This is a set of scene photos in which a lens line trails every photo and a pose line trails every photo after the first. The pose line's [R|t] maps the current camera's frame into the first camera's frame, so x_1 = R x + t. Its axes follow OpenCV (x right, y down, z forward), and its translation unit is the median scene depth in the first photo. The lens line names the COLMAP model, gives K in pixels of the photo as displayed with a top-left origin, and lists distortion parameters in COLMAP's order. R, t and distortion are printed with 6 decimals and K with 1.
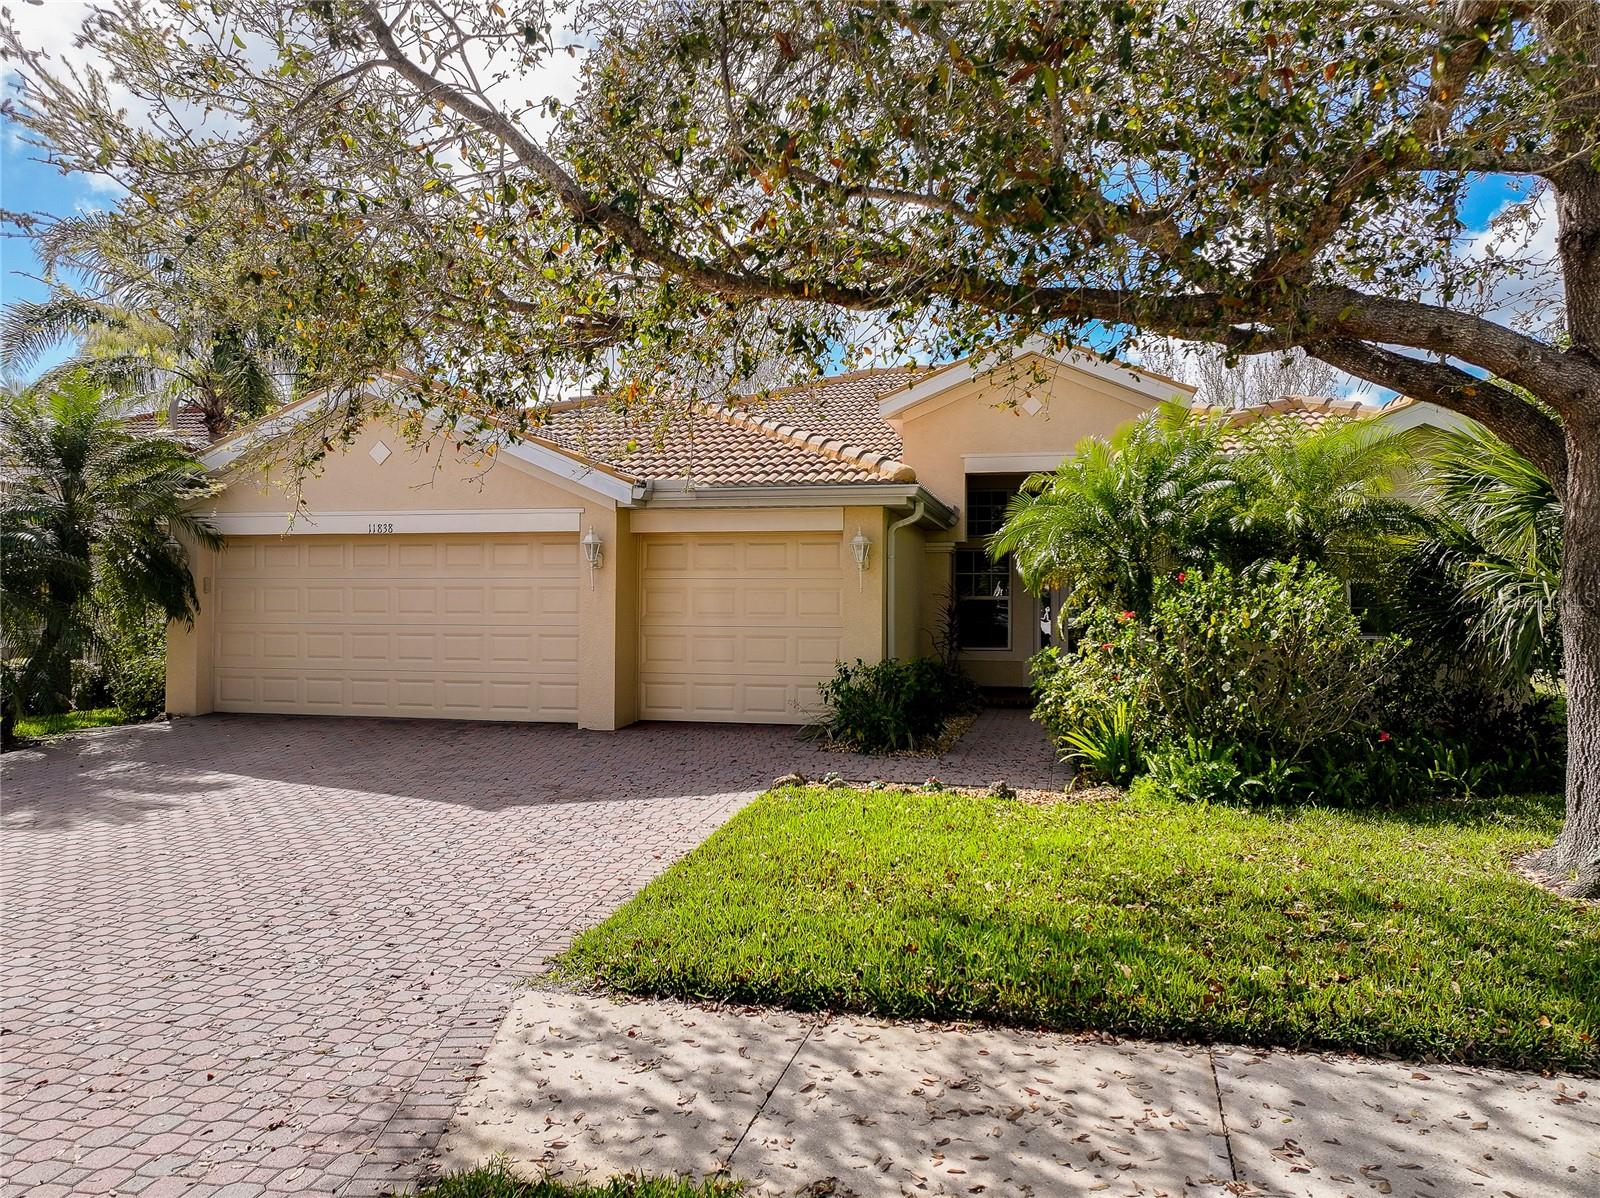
lens RADIAL K [[1142.1, 0, 800.0], [0, 1142.1, 599.0], [0, 0, 1]] dist [-0.006950, 0.030980]
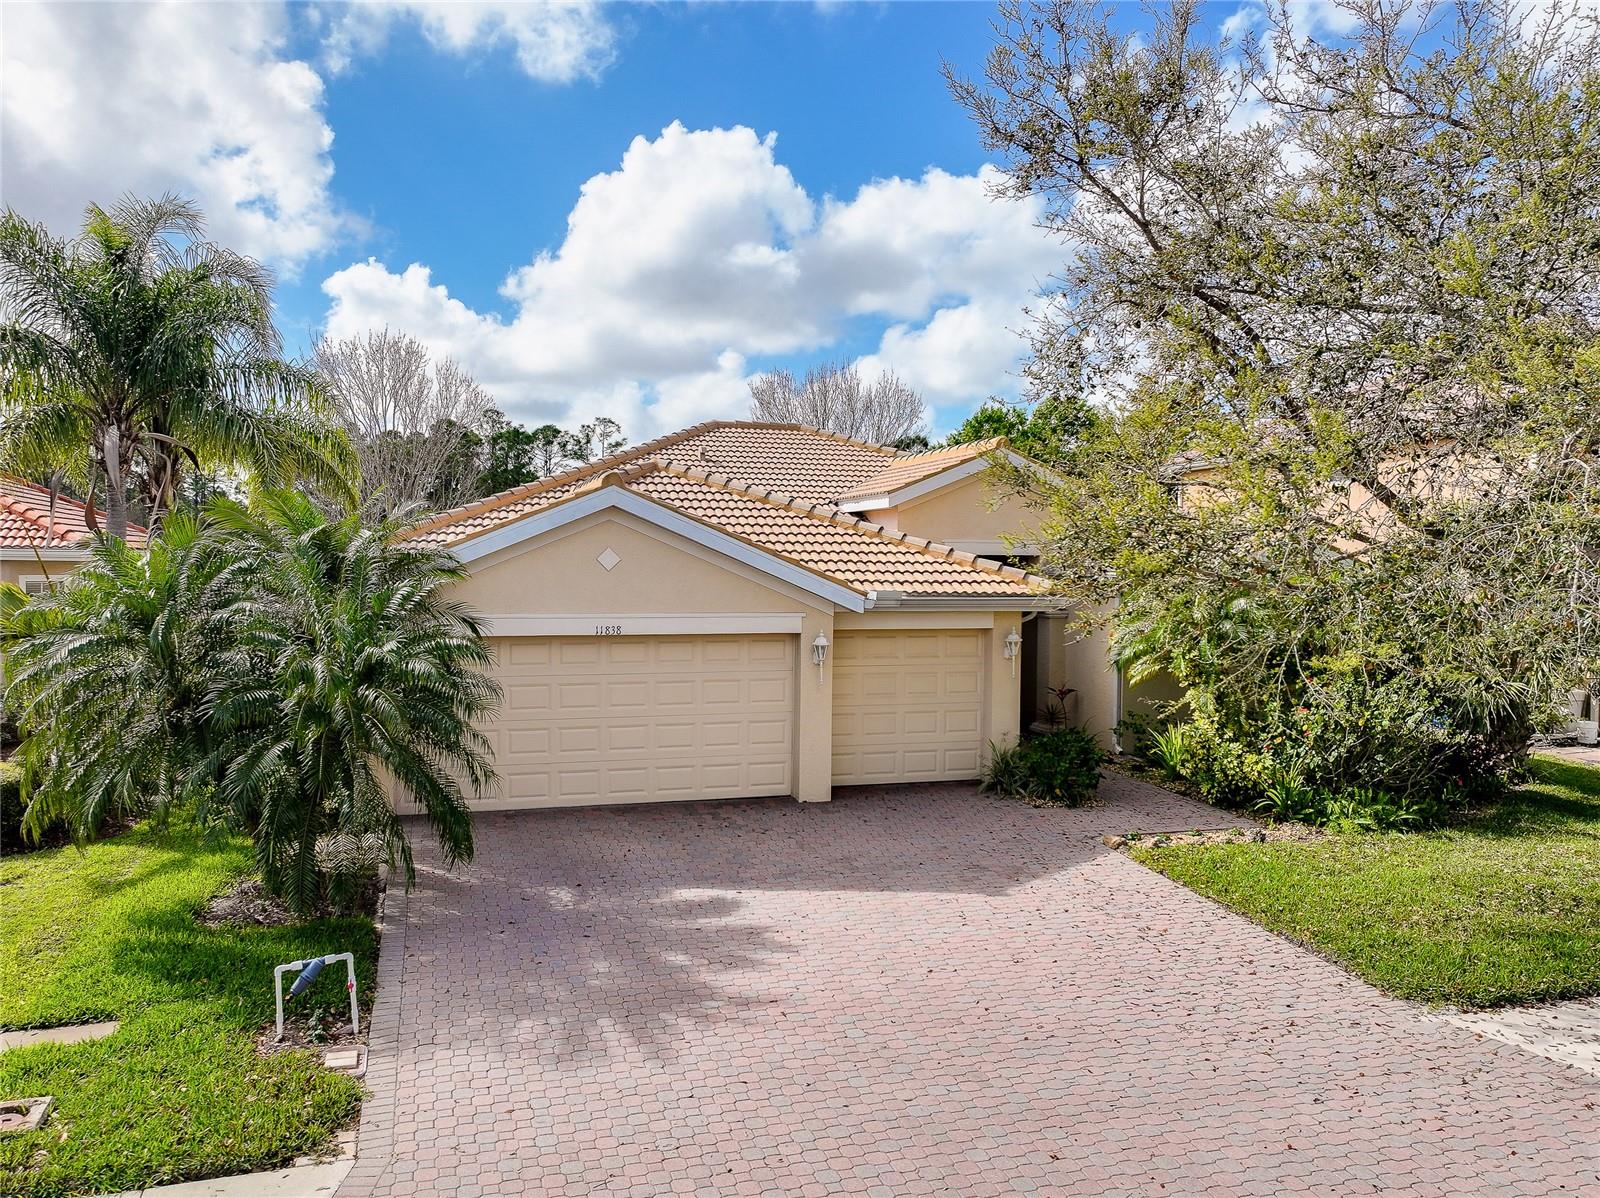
lens RADIAL K [[1142.1, 0, 800.0], [0, 1142.1, 599.0], [0, 0, 1]] dist [-0.006950, 0.030980]
pose [[0.855395, -0.015898, 0.517731, -0.790277], [-0.010358, 0.998804, 0.047784, -0.148048], [-0.517872, -0.046237, 0.854208, 0.018248]]
